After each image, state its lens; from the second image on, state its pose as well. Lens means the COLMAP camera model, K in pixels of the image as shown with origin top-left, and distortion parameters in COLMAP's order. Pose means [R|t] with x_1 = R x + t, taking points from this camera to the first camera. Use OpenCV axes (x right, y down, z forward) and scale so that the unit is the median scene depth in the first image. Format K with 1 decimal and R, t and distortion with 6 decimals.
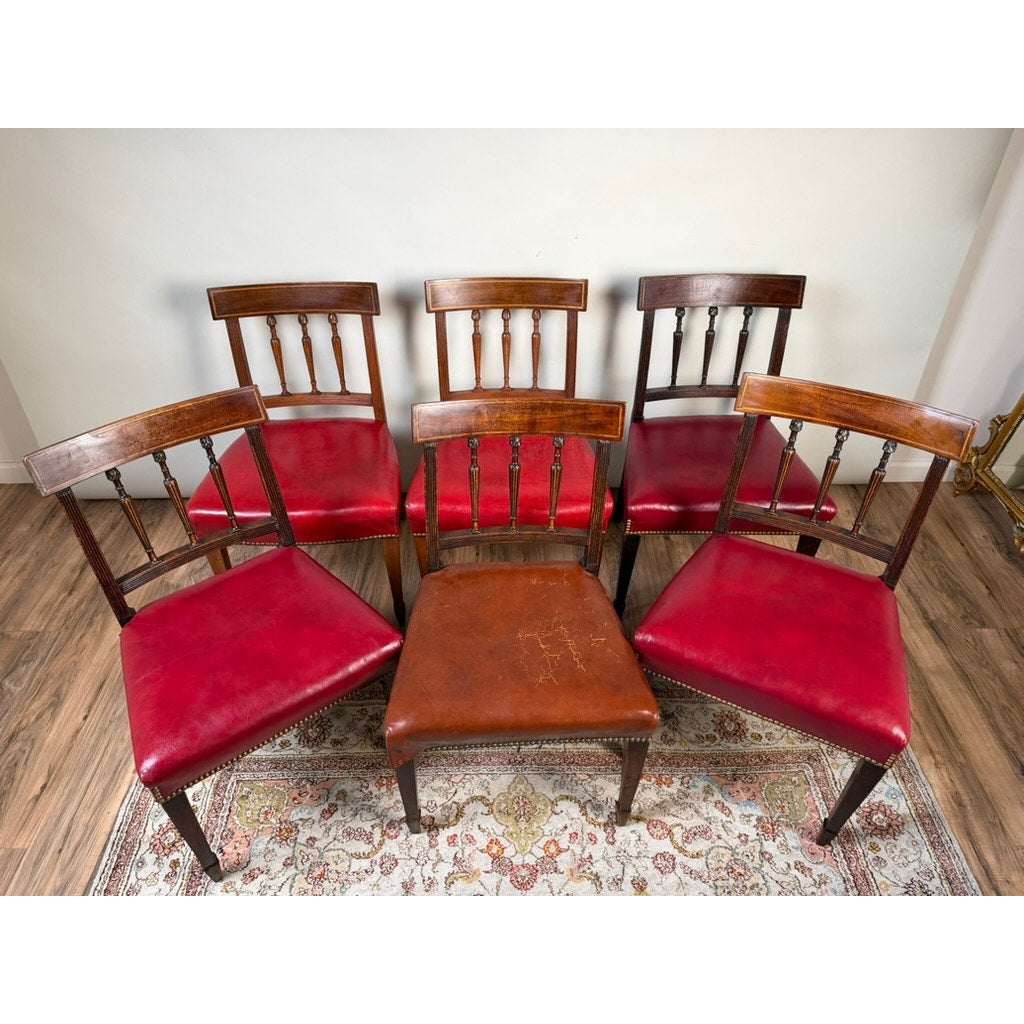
lens RADIAL K [[725.7, 0, 506.1], [0, 725.7, 497.5], [0, 0, 1]] dist [0.004353, -0.016935]
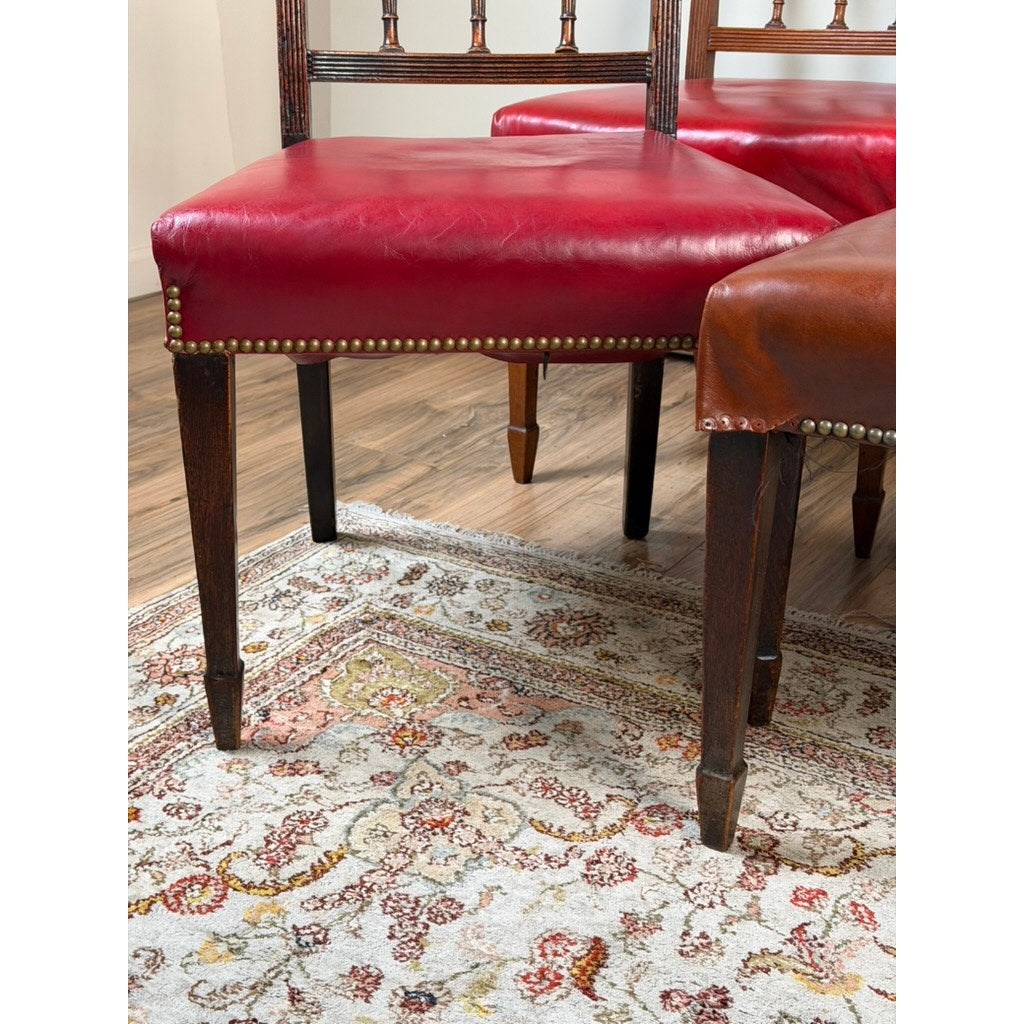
lens RADIAL K [[1426.2, 0, 507.3], [0, 1426.2, 506.2], [0, 0, 1]] dist [0.121408, 0.000000]
pose [[0.838653, 0.210336, -0.502414, 0.101657], [-0.350430, 0.914527, -0.202088, 0.483389], [0.416965, 0.345543, 0.840679, 0.327218]]
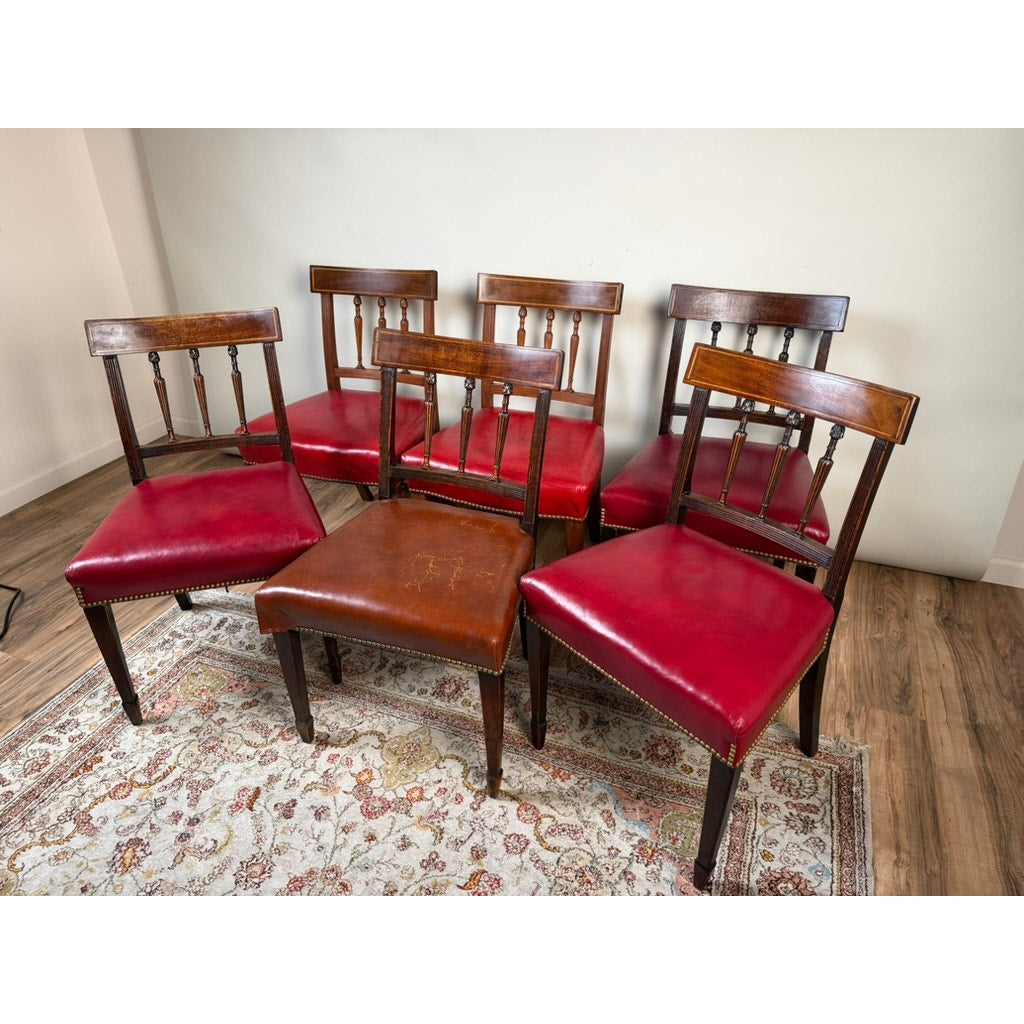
lens RADIAL K [[721.0, 0, 515.1], [0, 721.0, 509.6], [0, 0, 1]] dist [0.036509, -0.064372]
pose [[0.927746, 0.176719, -0.328721, 0.425943], [-0.228291, 0.965502, -0.125255, 0.203523], [0.295245, 0.191249, 0.936084, 0.062403]]
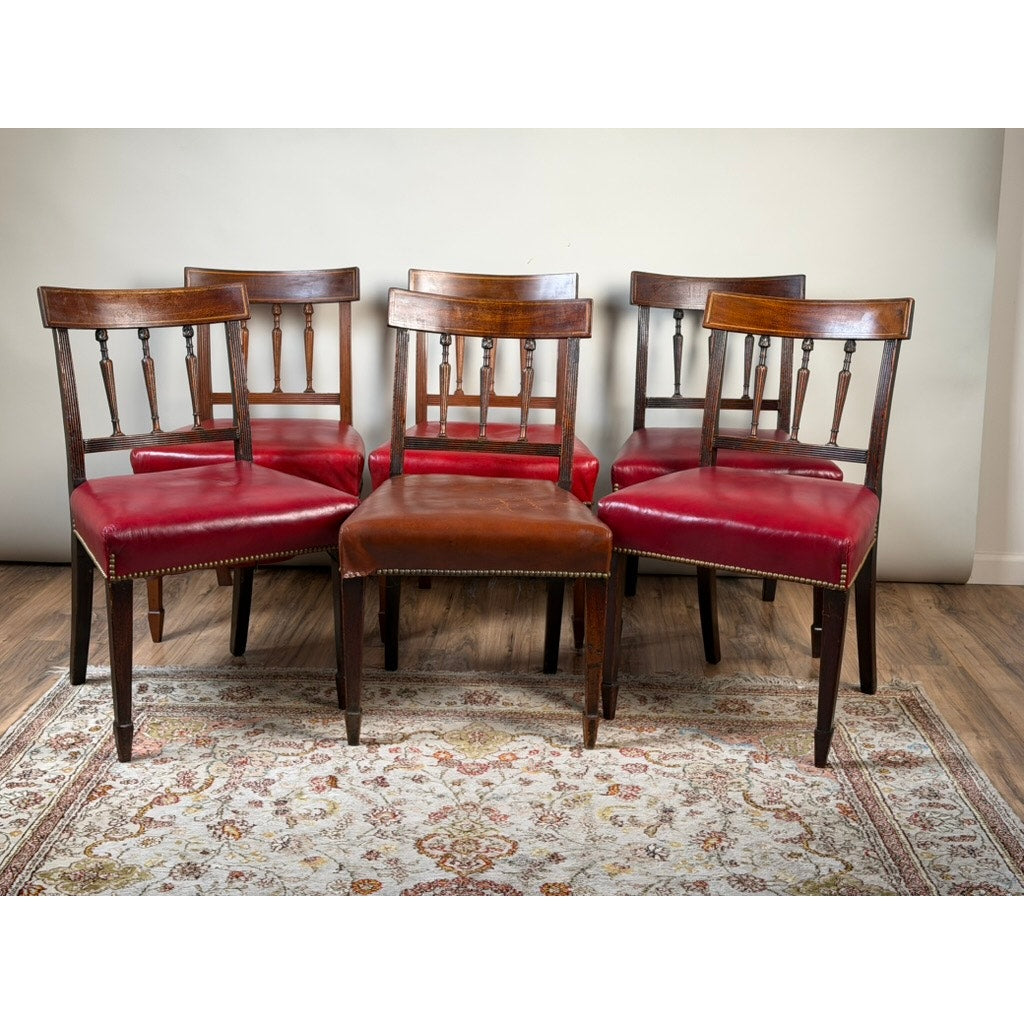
lens RADIAL K [[1426.2, 0, 517.0], [0, 1426.2, 504.7], [0, 0, 1]] dist [0.121408, 0.000000]
pose [[0.999103, 0.029850, -0.030031, 0.113864], [-0.039979, 0.898659, -0.436822, 0.939577], [0.013948, 0.437631, 0.899046, -0.664993]]
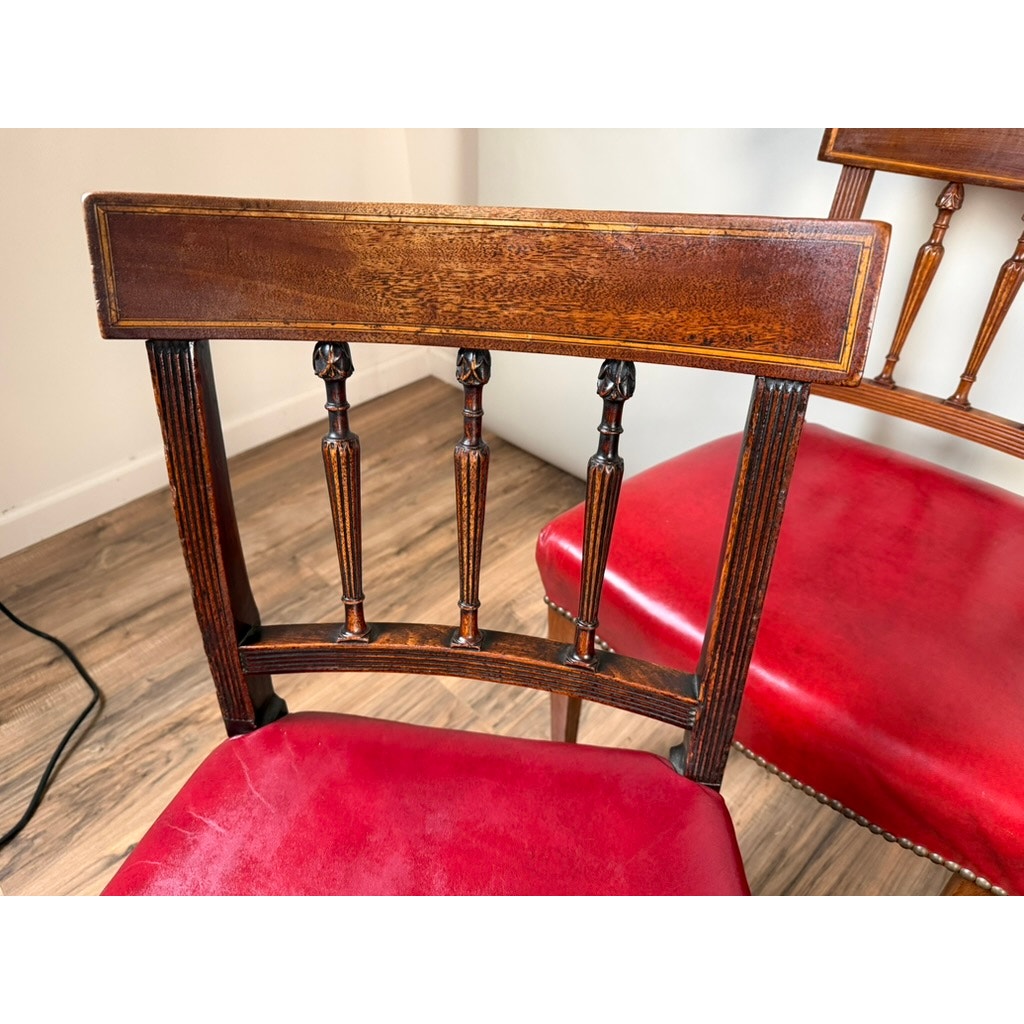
lens RADIAL K [[725.7, 0, 509.5], [0, 725.7, 512.4], [0, 0, 1]] dist [0.004353, -0.016935]
pose [[0.703806, 0.436520, -0.560453, -0.235341], [-0.443222, 0.886373, 0.133780, -0.044935], [0.555168, 0.154250, 0.817310, 0.688002]]
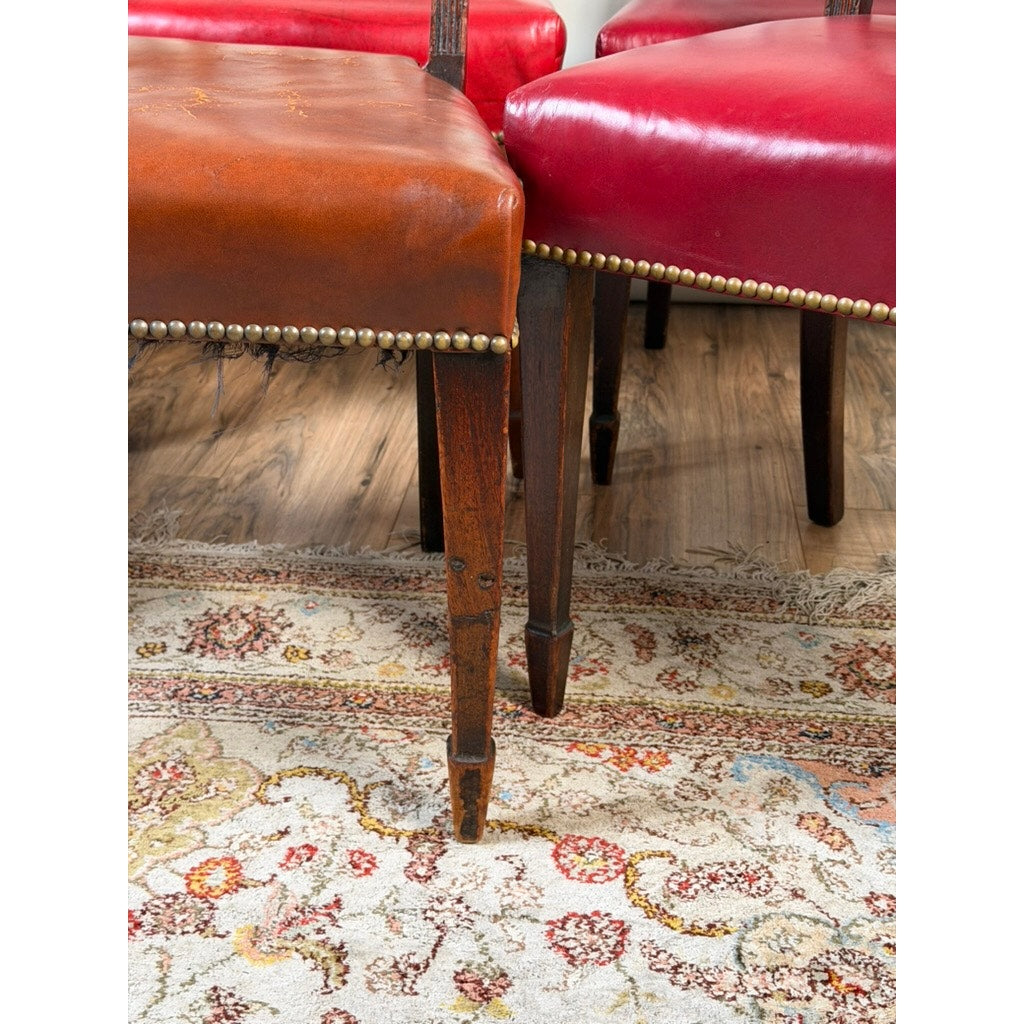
lens RADIAL K [[1426.2, 0, 511.2], [0, 1426.2, 518.6], [0, 0, 1]] dist [0.121408, 0.000000]
pose [[0.995465, 0.053900, -0.078386, 0.214901], [-0.070726, 0.970398, -0.230921, 0.458094], [0.063619, 0.235418, 0.969810, 0.397185]]
